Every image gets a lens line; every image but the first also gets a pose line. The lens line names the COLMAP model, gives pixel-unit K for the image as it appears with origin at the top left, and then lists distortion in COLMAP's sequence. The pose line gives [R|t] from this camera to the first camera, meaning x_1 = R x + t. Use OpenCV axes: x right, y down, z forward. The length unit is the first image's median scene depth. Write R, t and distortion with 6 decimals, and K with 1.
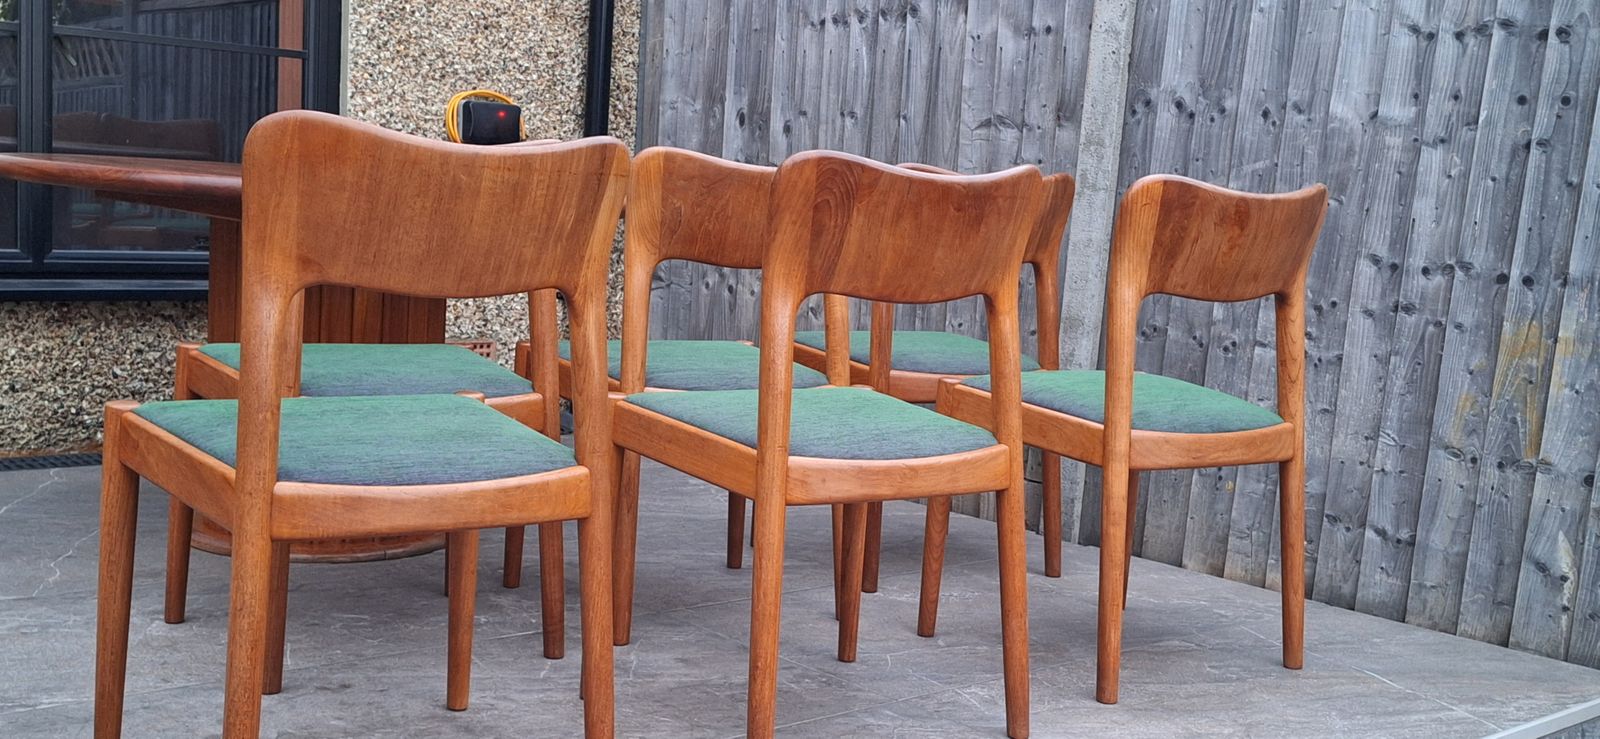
lens RADIAL K [[1728.4, 0, 816.1], [0, 1728.4, 386.1], [0, 0, 1]] dist [0.160029, -0.324126]
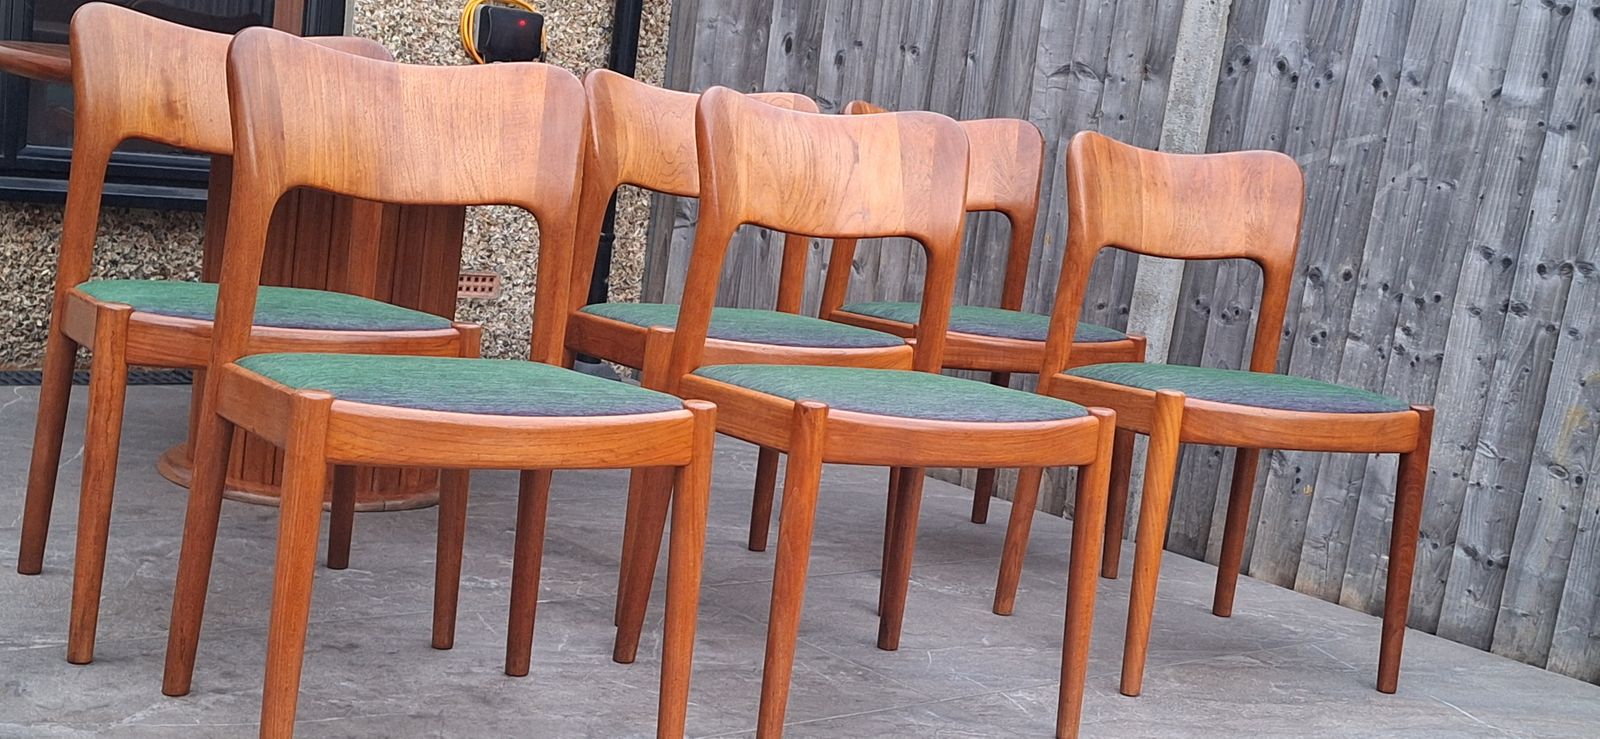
lens RADIAL K [[1985.9, 0, 807.2], [0, 1985.9, 383.2], [0, 0, 1]] dist [0.163137, -0.351143]
pose [[0.997919, 0.064112, -0.006856, -0.019253], [-0.063923, 0.997644, 0.024915, -0.007426], [0.008437, -0.024425, 0.999666, -0.044866]]
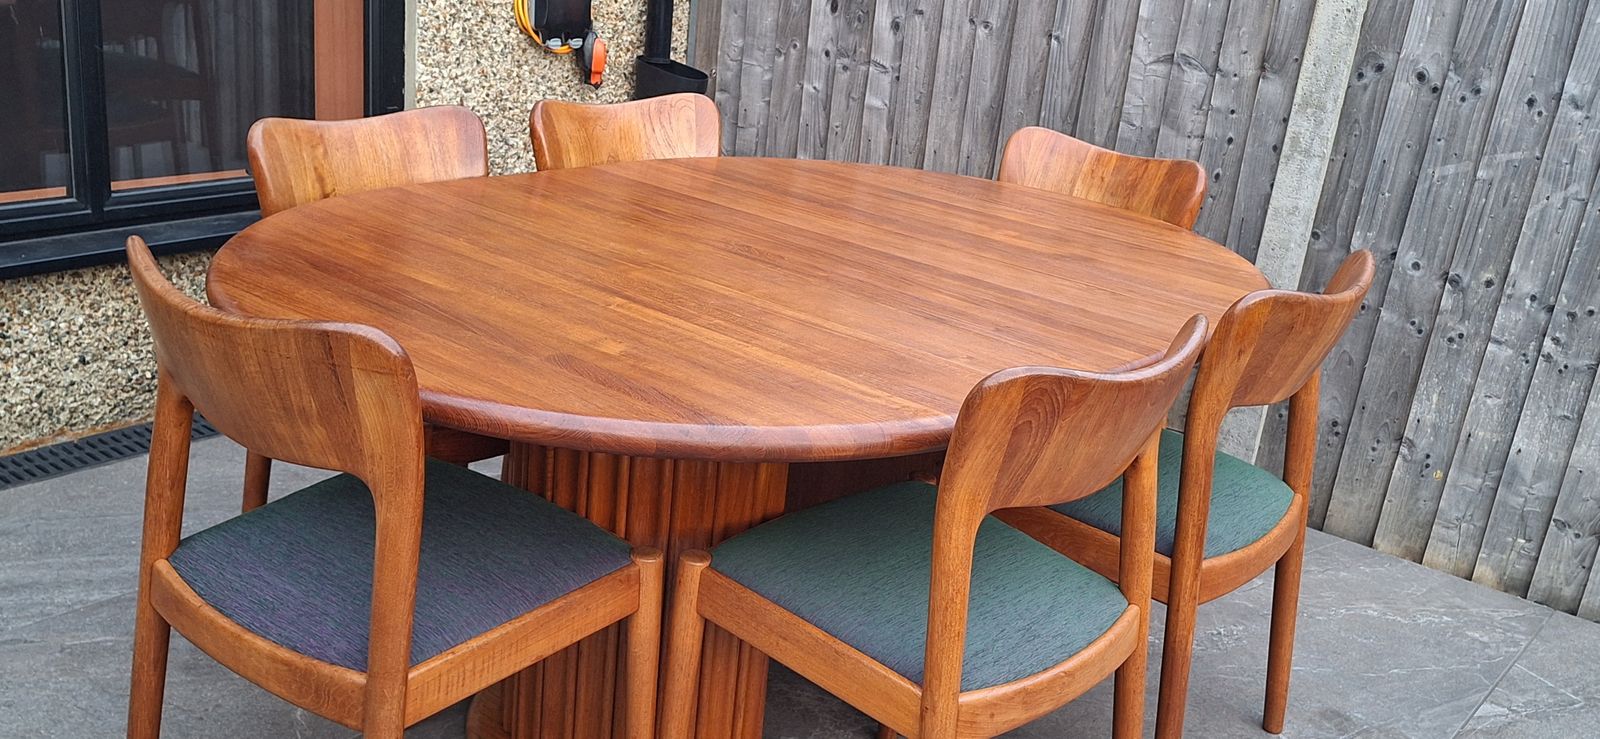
lens RADIAL K [[1528.5, 0, 806.2], [0, 1528.5, 375.9], [0, 0, 1]] dist [0.132246, -0.216960]
pose [[0.984842, -0.021437, 0.172126, -0.261841], [-0.016900, 0.975754, 0.218218, -0.180631], [-0.172631, -0.217819, 0.960601, 0.223432]]
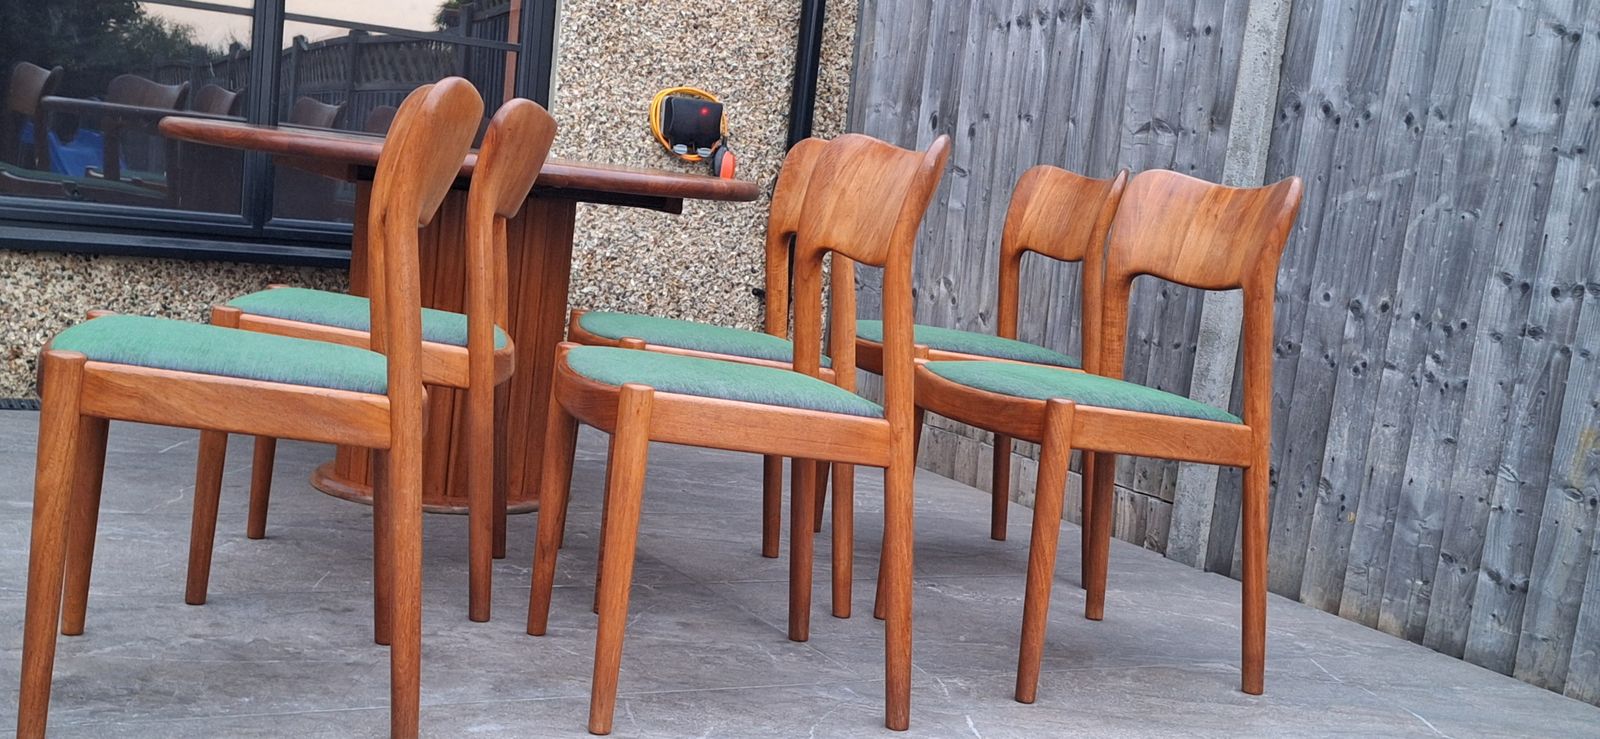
lens RADIAL K [[1772.3, 0, 803.4], [0, 1772.3, 371.7], [0, 0, 1]] dist [0.146108, -0.288176]
pose [[0.970369, 0.063639, -0.233098, 0.168730], [-0.070917, 0.997218, -0.022970, 0.022278], [0.230987, 0.038821, 0.972182, -0.000524]]
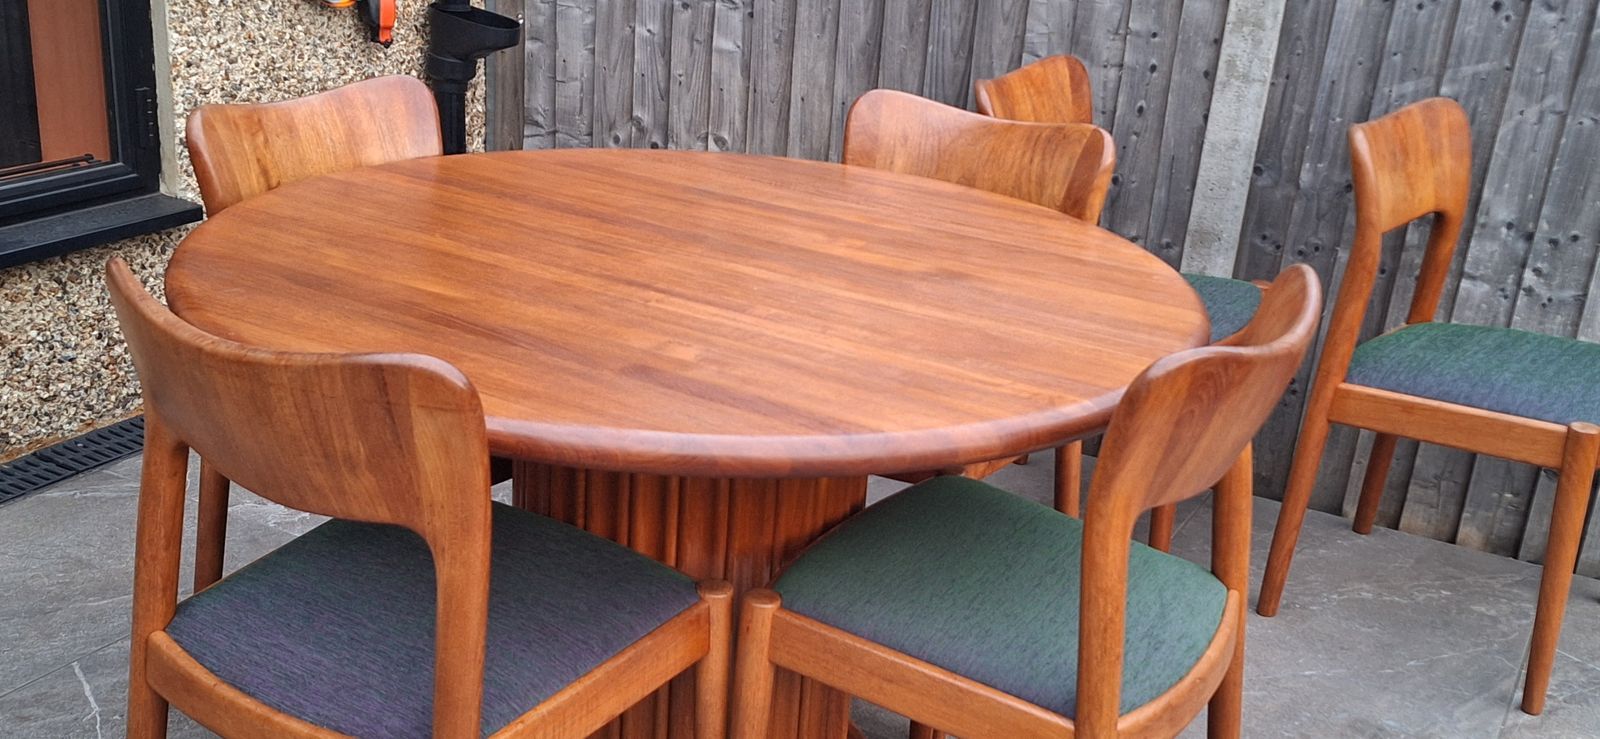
lens RADIAL K [[1688.3, 0, 778.8], [0, 1688.3, 376.3], [0, 0, 1]] dist [0.149102, -0.237580]
pose [[0.948109, -0.112159, 0.297506, -0.316479], [0.035655, 0.967317, 0.251049, -0.194997], [-0.315940, -0.227414, 0.921121, 0.301438]]
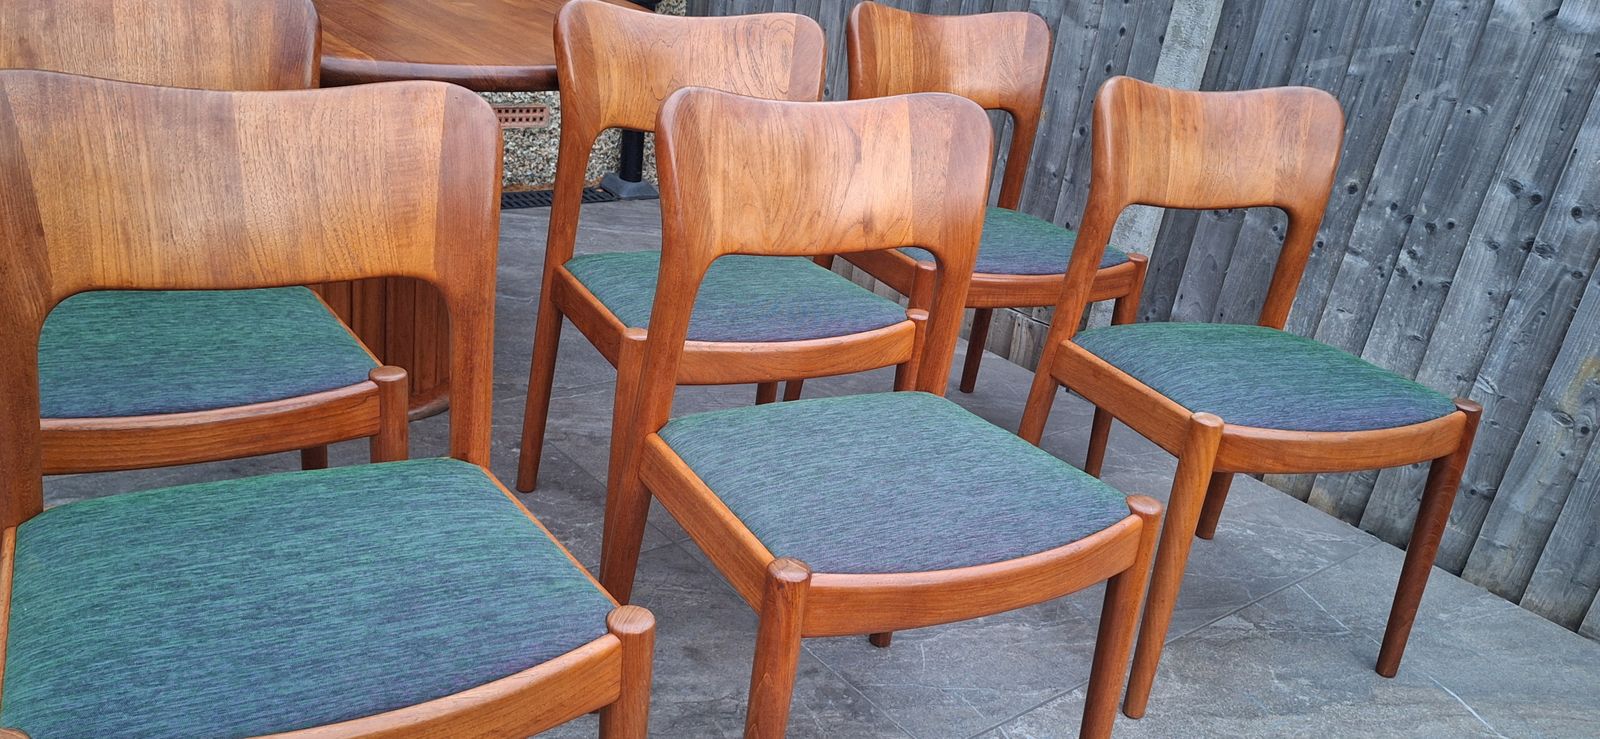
lens RADIAL K [[1277.6, 0, 798.3], [0, 1277.6, 374.6], [0, 0, 1]] dist [0.103040, -0.148372]
pose [[0.996571, 0.081663, -0.013356, -0.019203], [-0.075065, 0.960110, 0.269358, -0.118776], [0.034820, -0.267431, 0.962948, 0.308014]]
